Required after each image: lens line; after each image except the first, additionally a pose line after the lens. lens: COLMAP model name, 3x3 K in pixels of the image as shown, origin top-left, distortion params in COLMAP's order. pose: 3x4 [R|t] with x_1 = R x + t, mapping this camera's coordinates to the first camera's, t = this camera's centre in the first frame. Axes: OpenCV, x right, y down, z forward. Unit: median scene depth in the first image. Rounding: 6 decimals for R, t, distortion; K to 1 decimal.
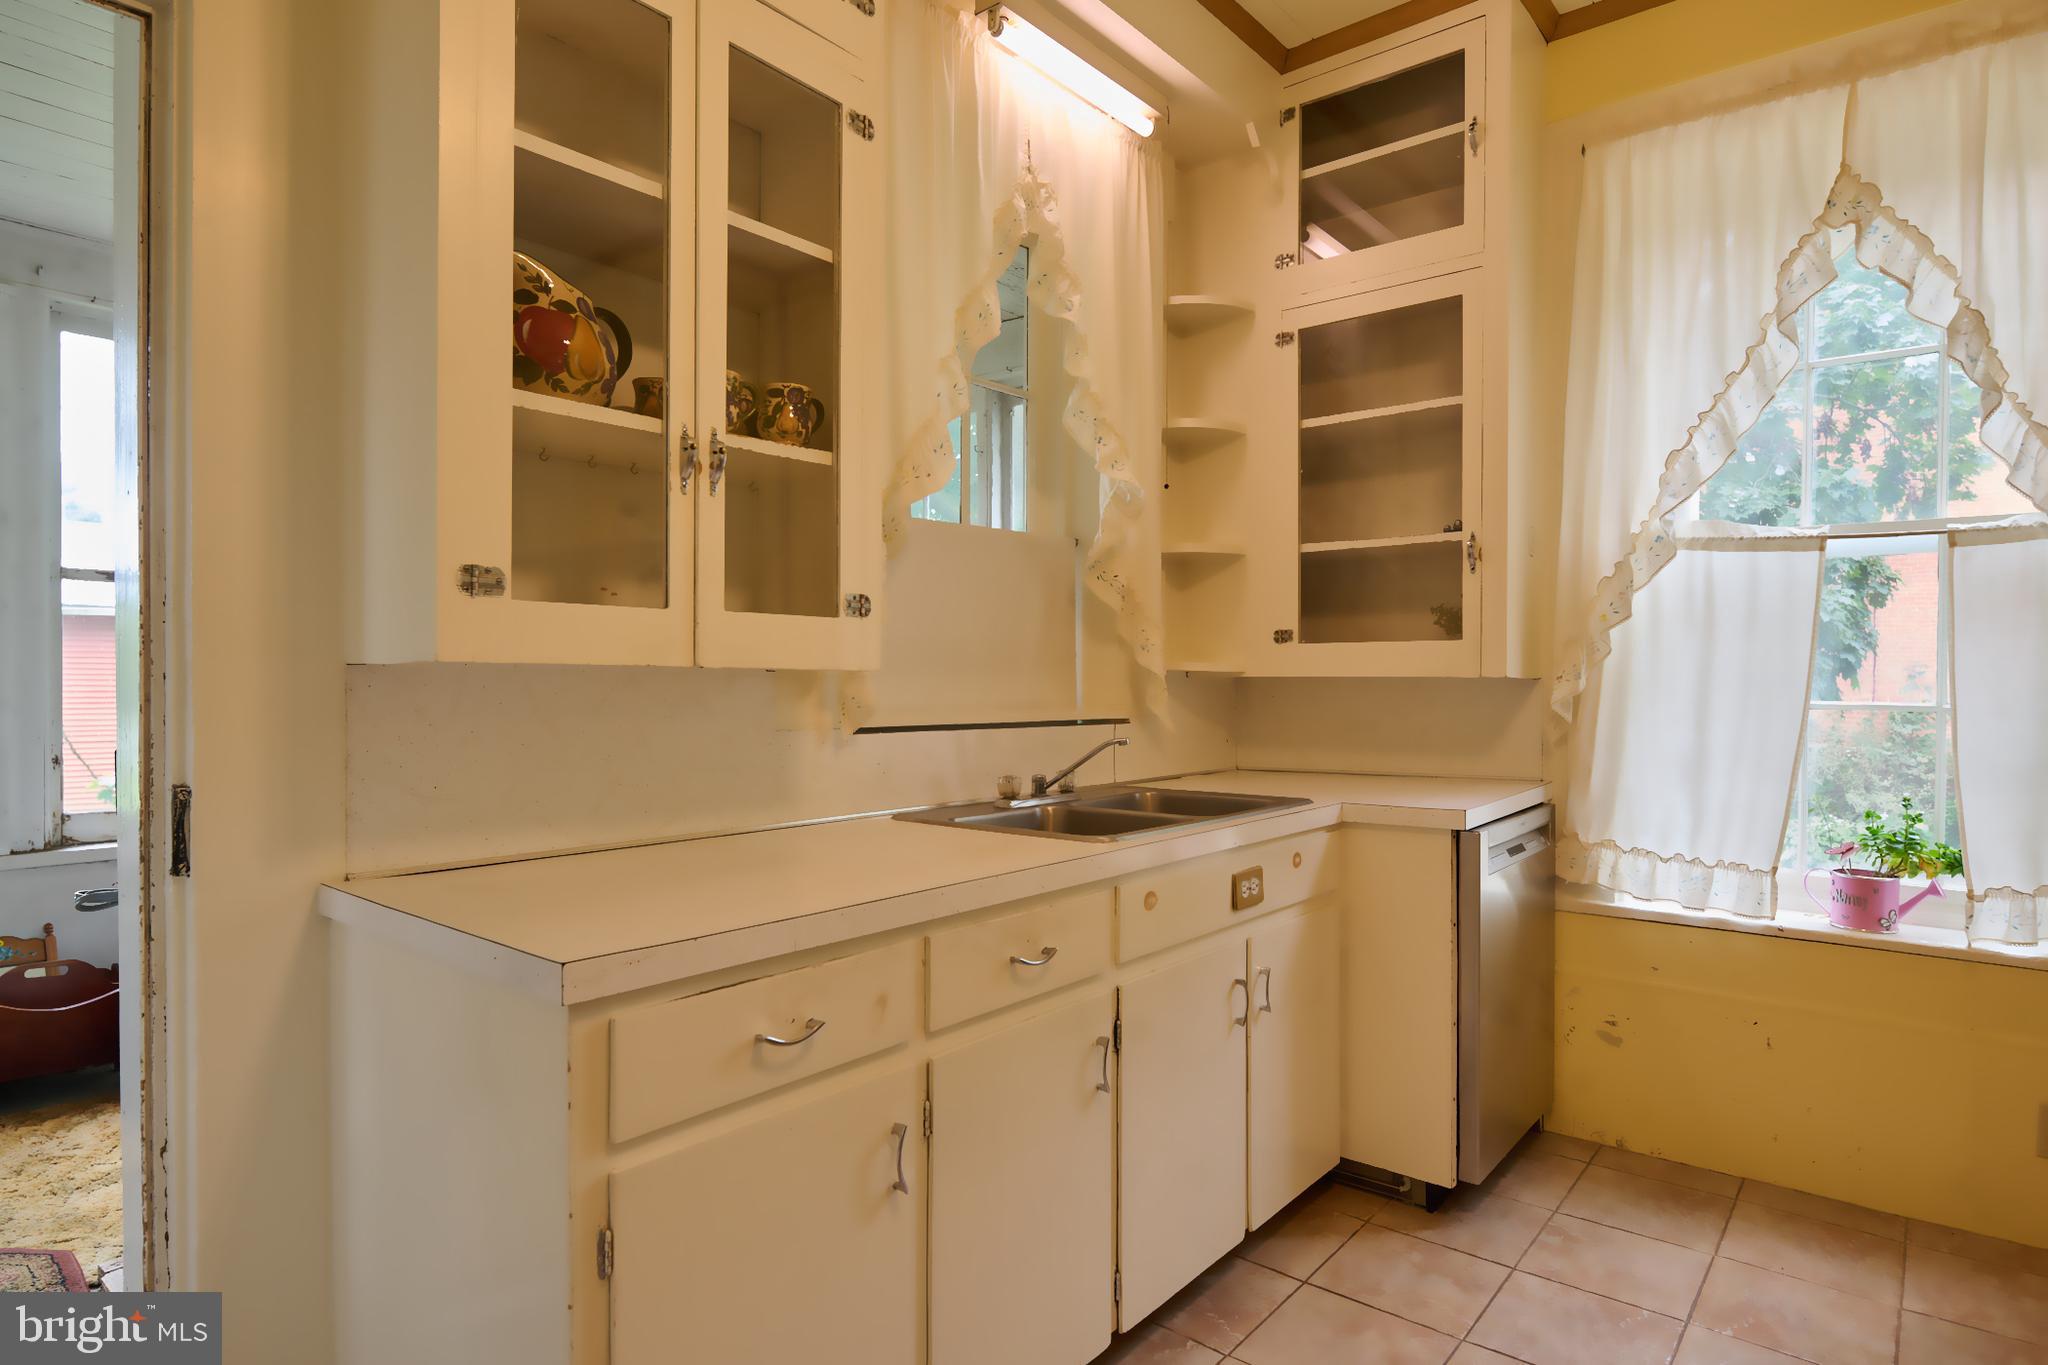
lens RADIAL K [[1138.8, 0, 1034.8], [0, 1138.8, 688.4], [0, 0, 1]] dist [-0.005701, -0.000272]
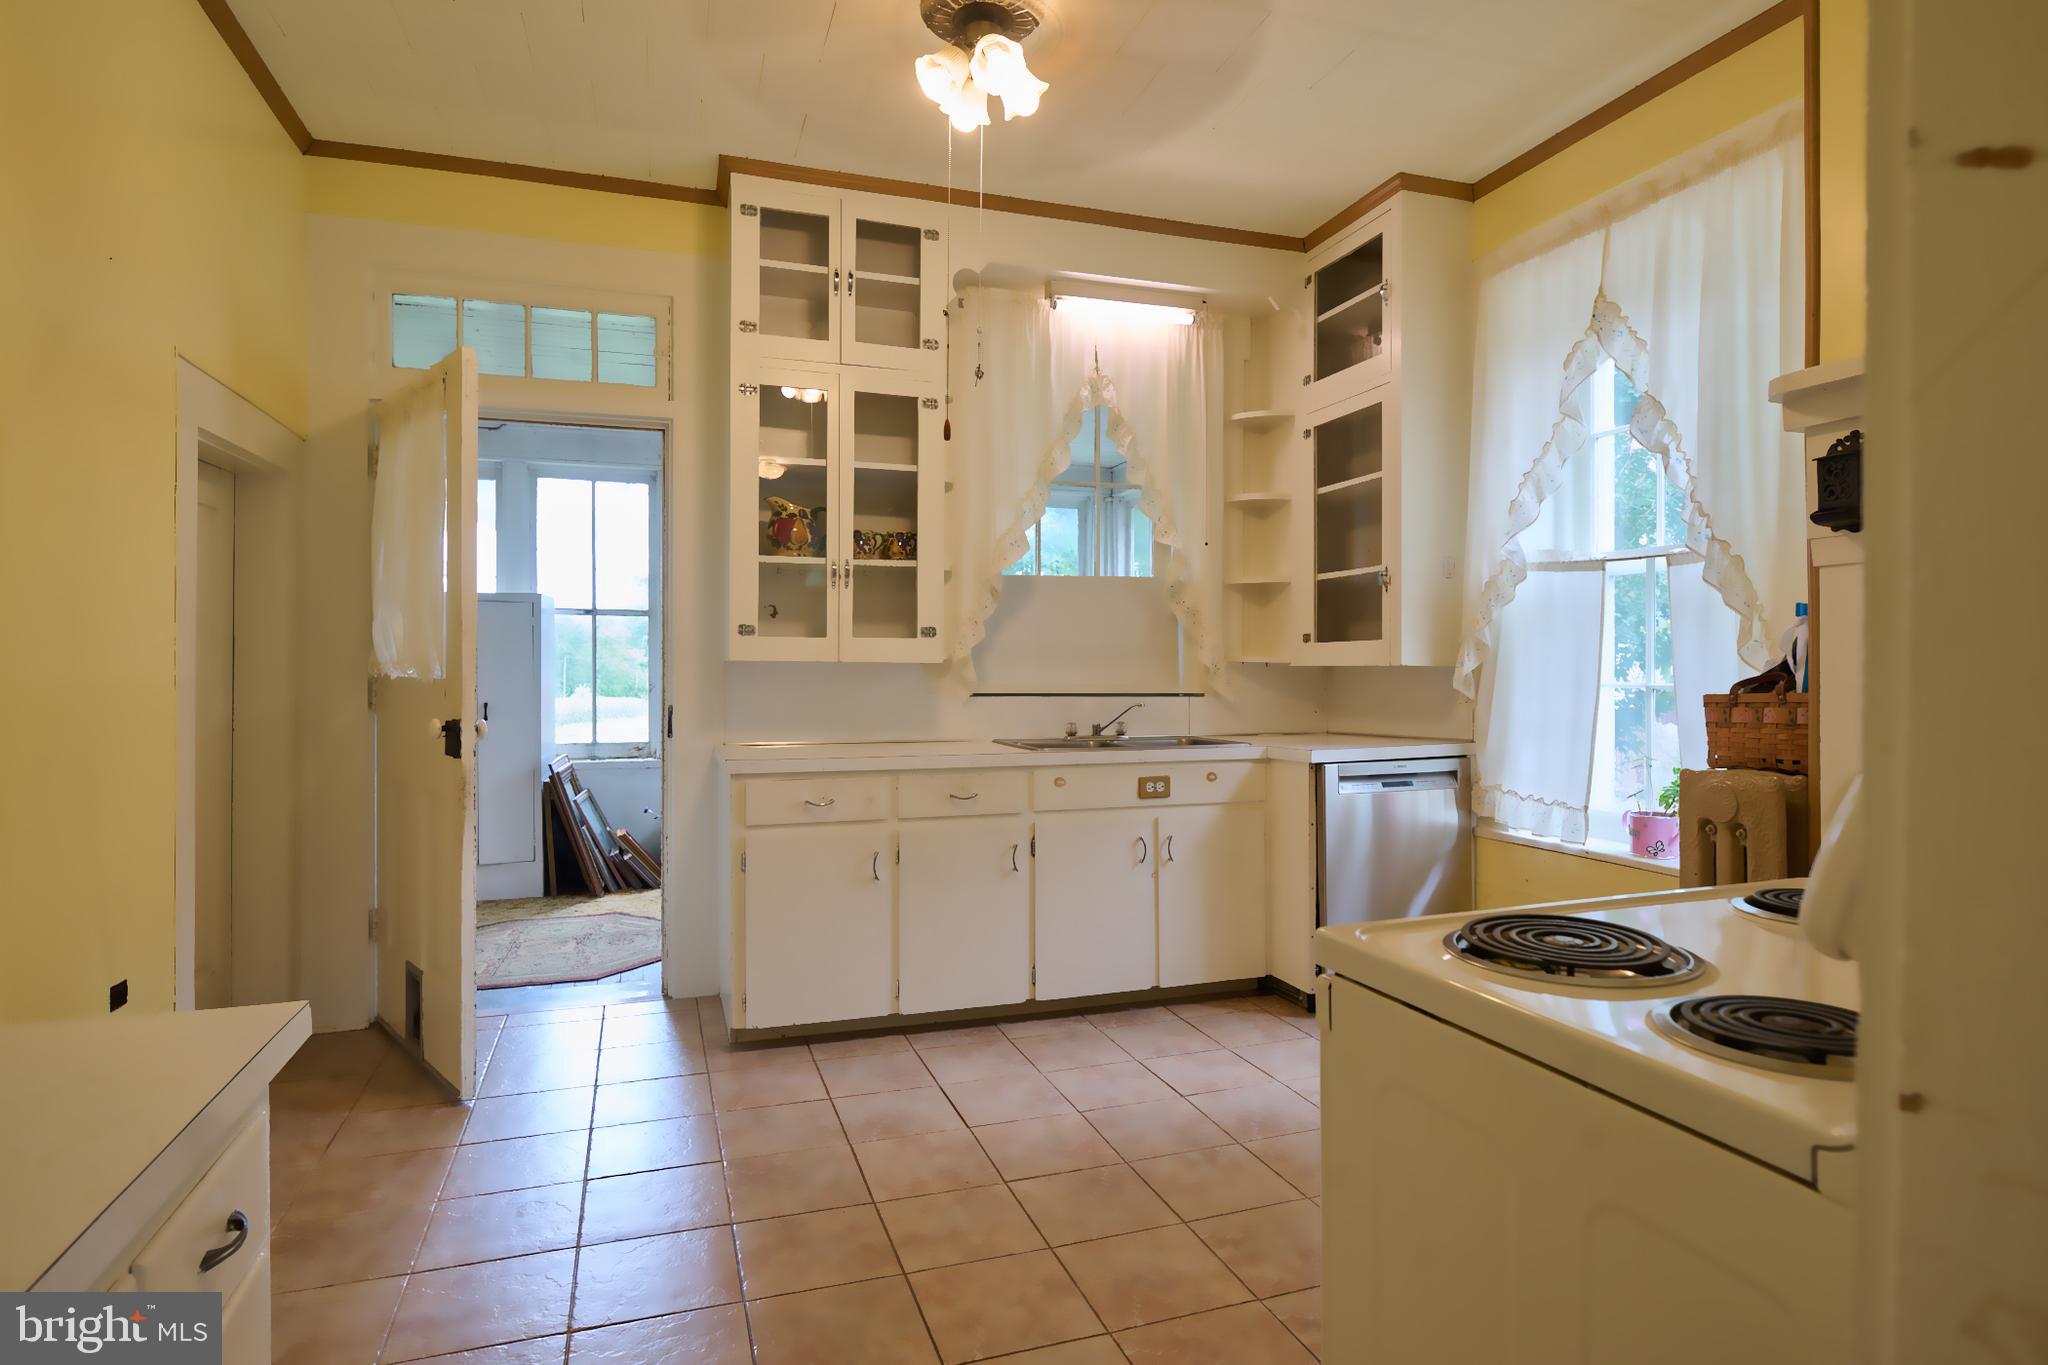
lens RADIAL K [[1138.8, 0, 1026.5], [0, 1138.8, 673.9], [0, 0, 1]] dist [-0.005701, -0.000272]
pose [[0.845406, -0.000752, -0.534124, 0.832301], [-0.003735, 0.999966, -0.007319, 0.013914], [0.534111, 0.008182, 0.845375, -0.503759]]
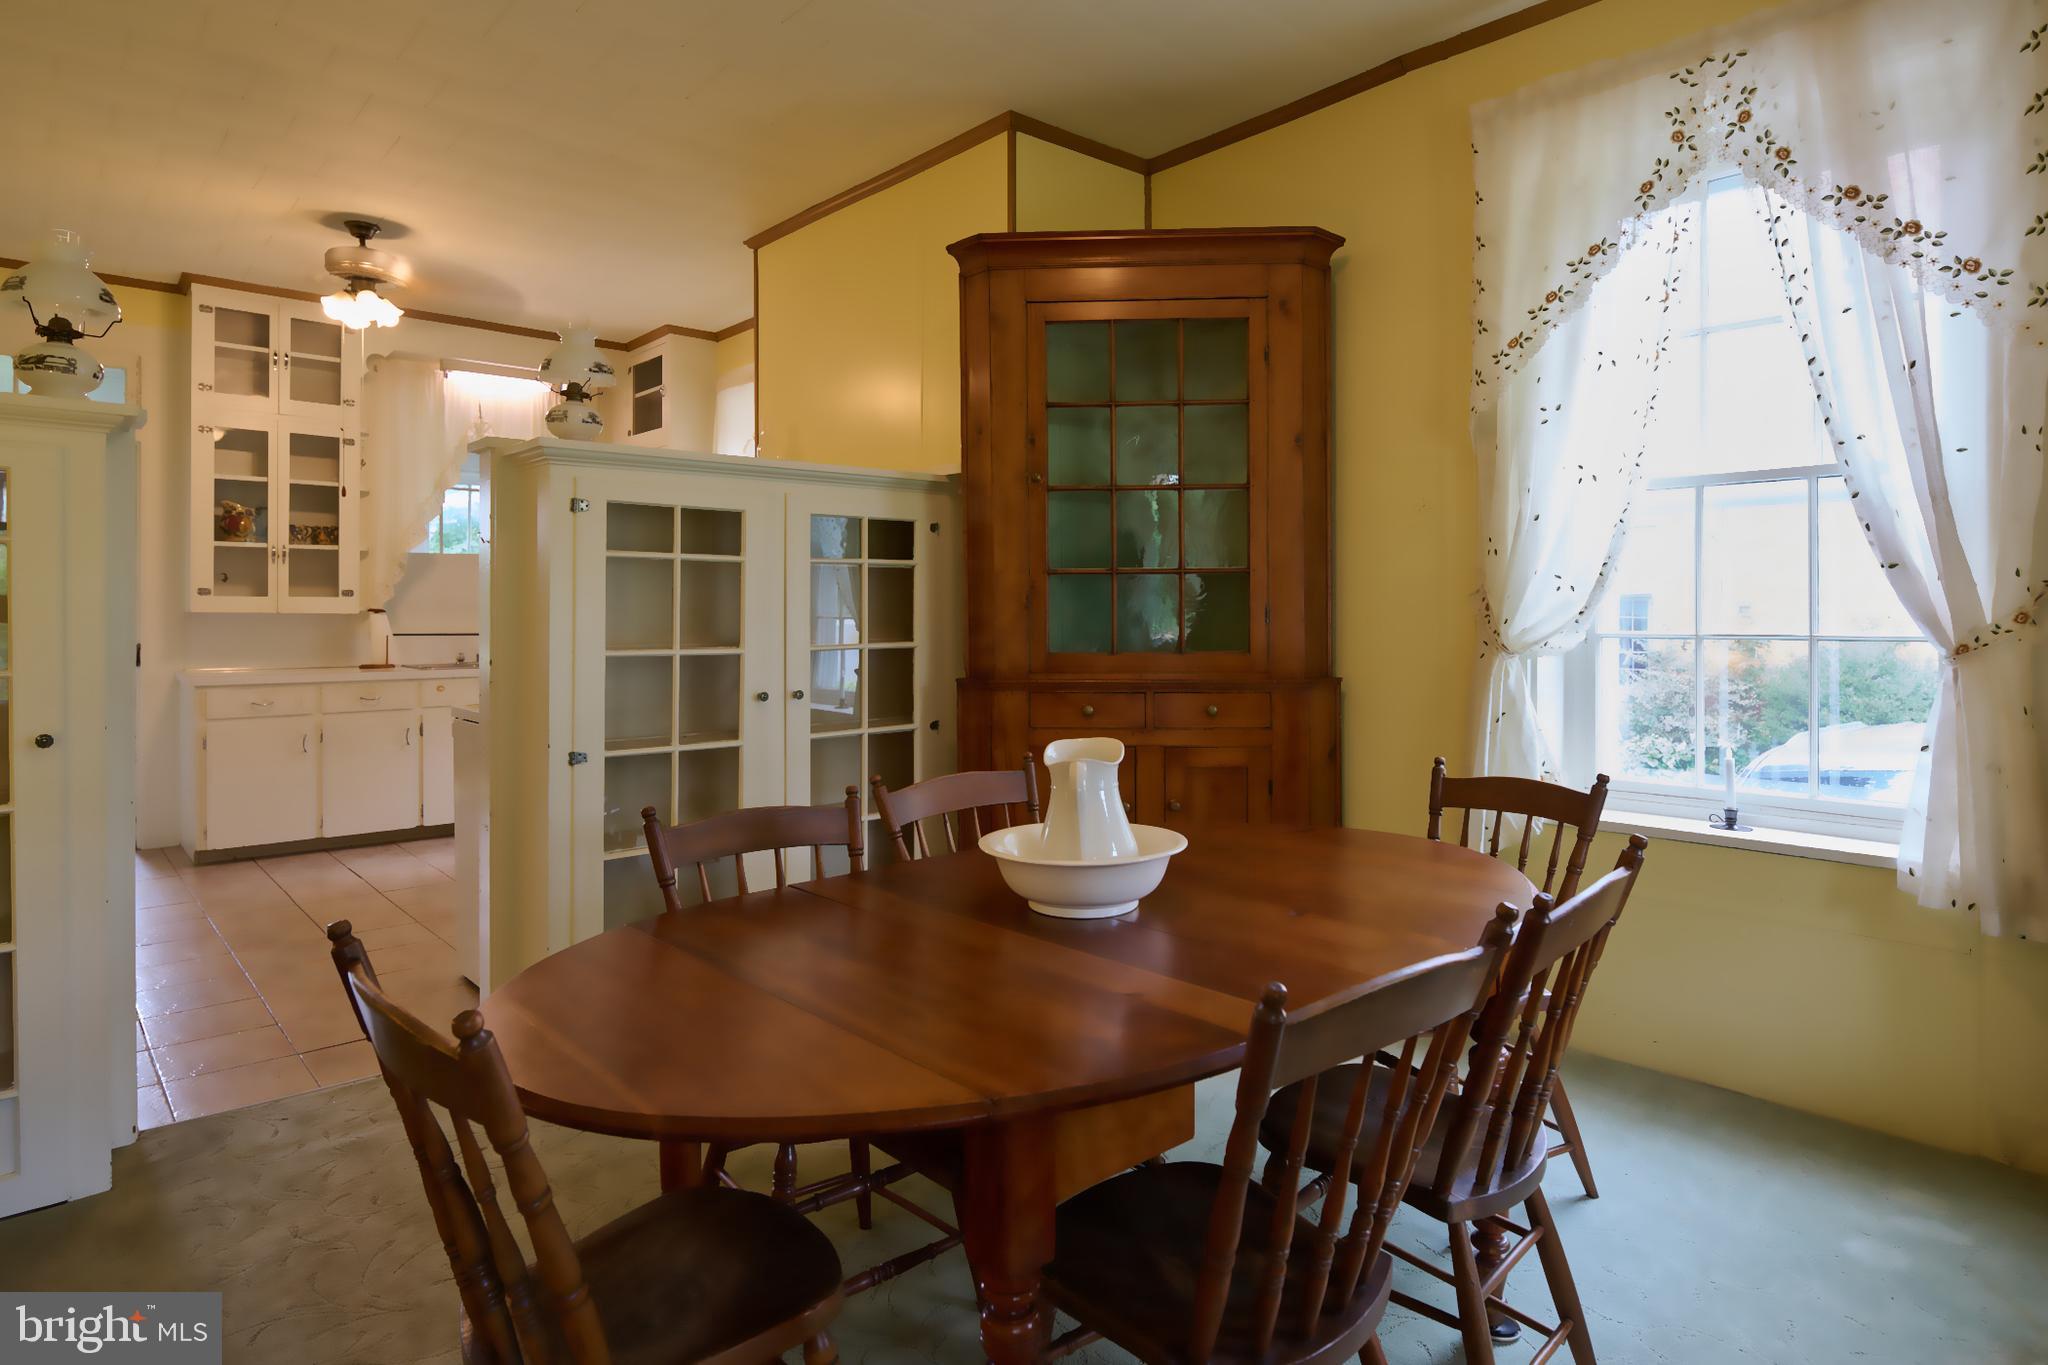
lens RADIAL K [[1138.8, 0, 1032.8], [0, 1138.8, 616.9], [0, 0, 1]] dist [-0.005701, -0.000272]
pose [[0.988904, 0.000007, -0.148553, 1.639041], [-0.000783, 0.999986, -0.005160, 0.006040], [0.148551, 0.005219, 0.988891, -1.373995]]
